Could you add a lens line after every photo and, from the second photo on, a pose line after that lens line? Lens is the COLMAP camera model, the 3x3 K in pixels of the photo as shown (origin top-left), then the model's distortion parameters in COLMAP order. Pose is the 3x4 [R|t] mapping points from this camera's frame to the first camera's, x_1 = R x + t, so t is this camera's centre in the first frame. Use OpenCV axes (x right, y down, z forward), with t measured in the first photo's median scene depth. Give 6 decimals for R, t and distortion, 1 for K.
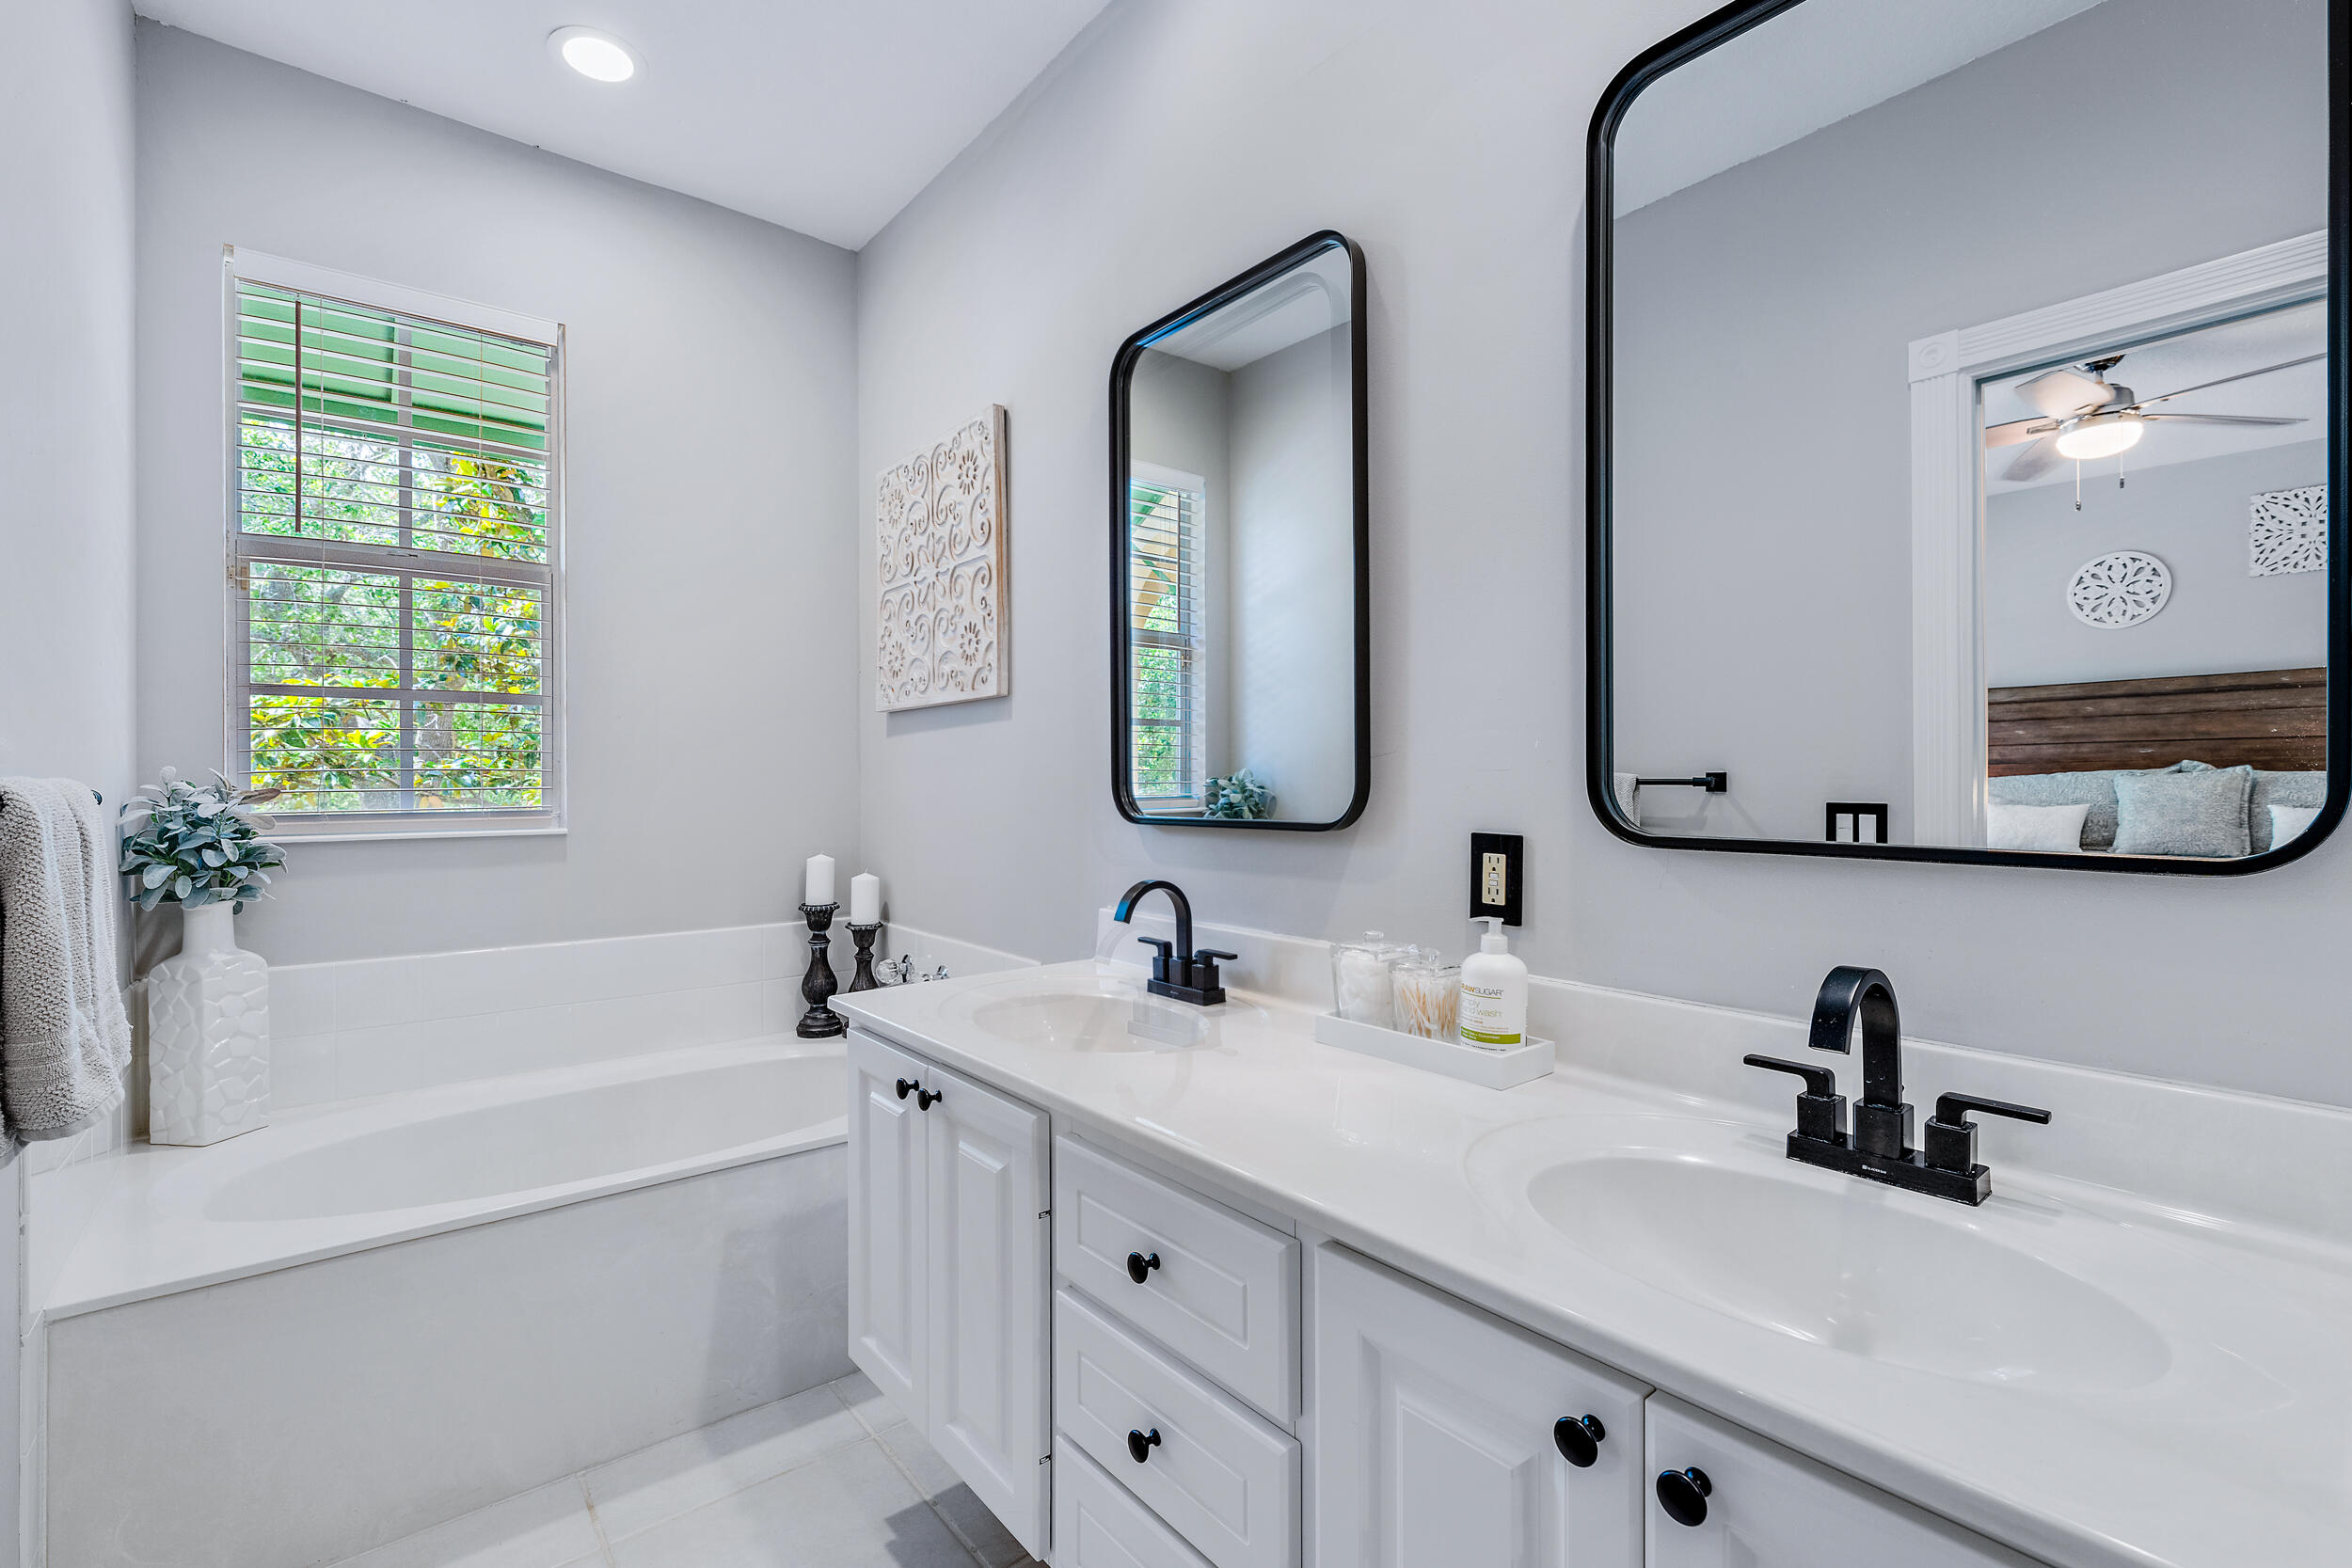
lens RADIAL K [[1037.2, 0, 1166.4], [0, 1037.2, 785.6], [0, 0, 1]] dist [-0.000144, -0.000042]
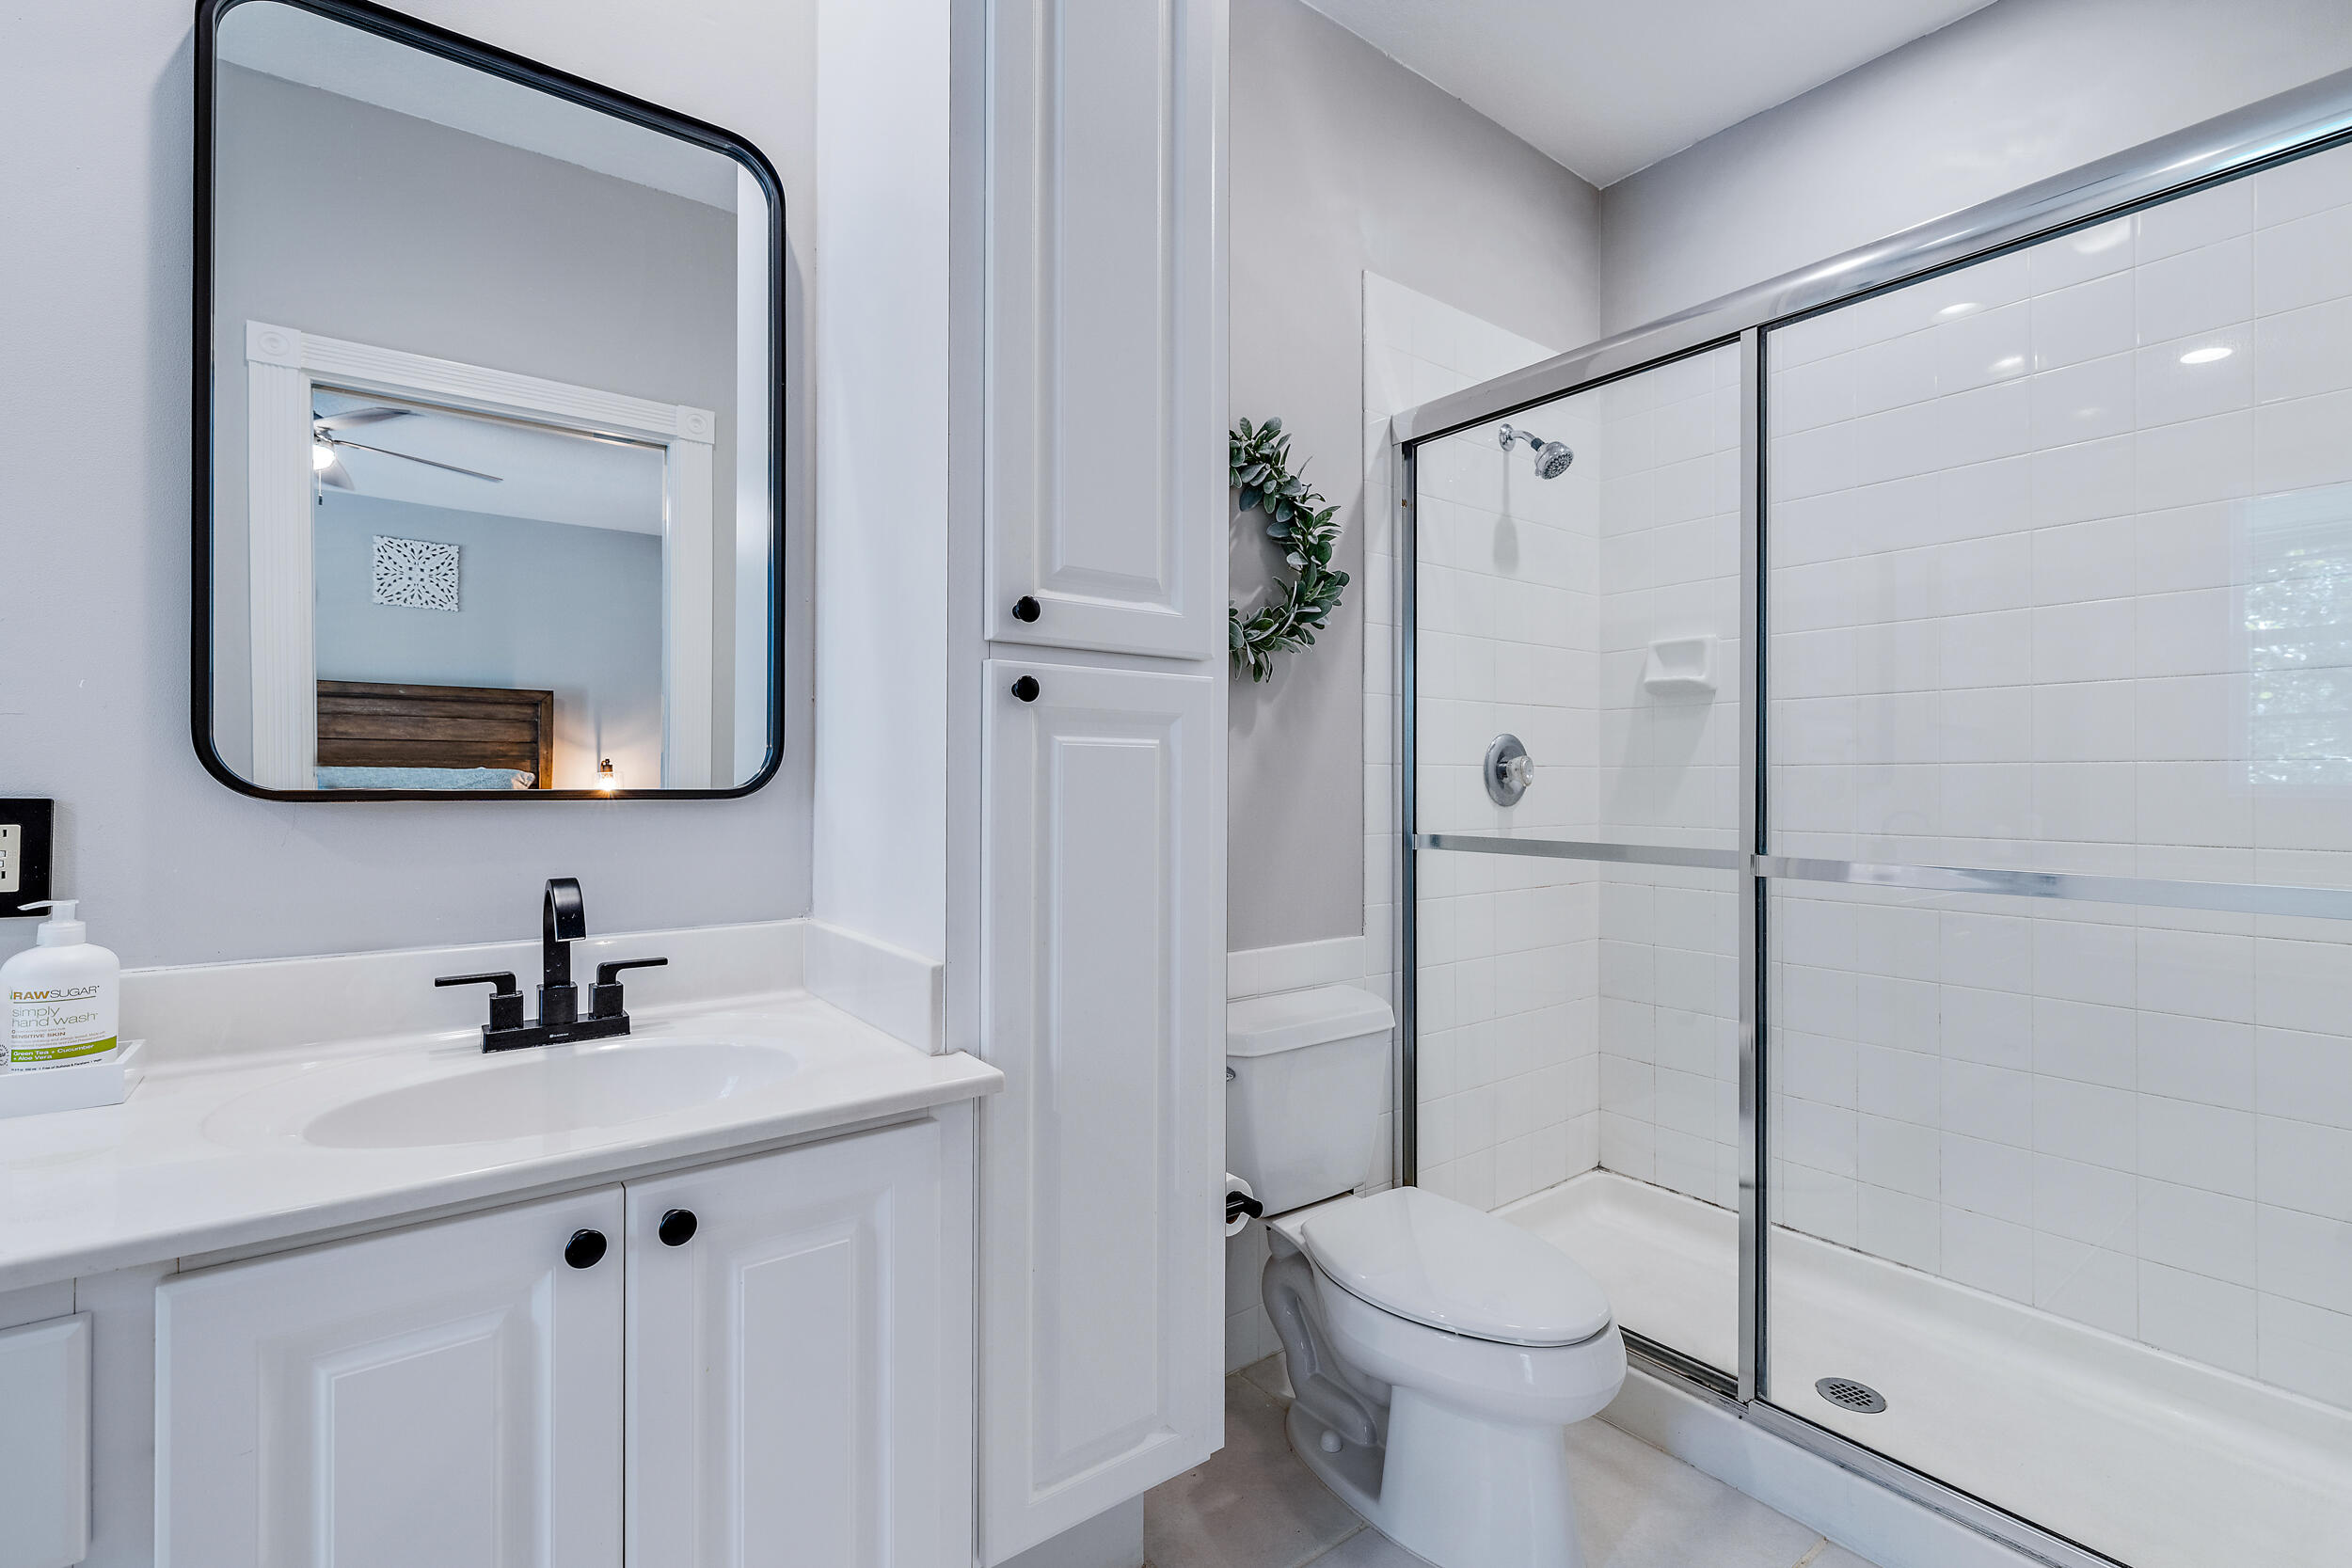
lens RADIAL K [[1037.2, 0, 1184.3], [0, 1037.2, 780.3], [0, 0, 1]] dist [-0.000144, -0.000042]
pose [[0.028084, 0.006778, 0.999583, -0.452041], [0.001843, 0.999975, -0.006832, 0.044709], [-0.999604, 0.002034, 0.028071, 0.133242]]
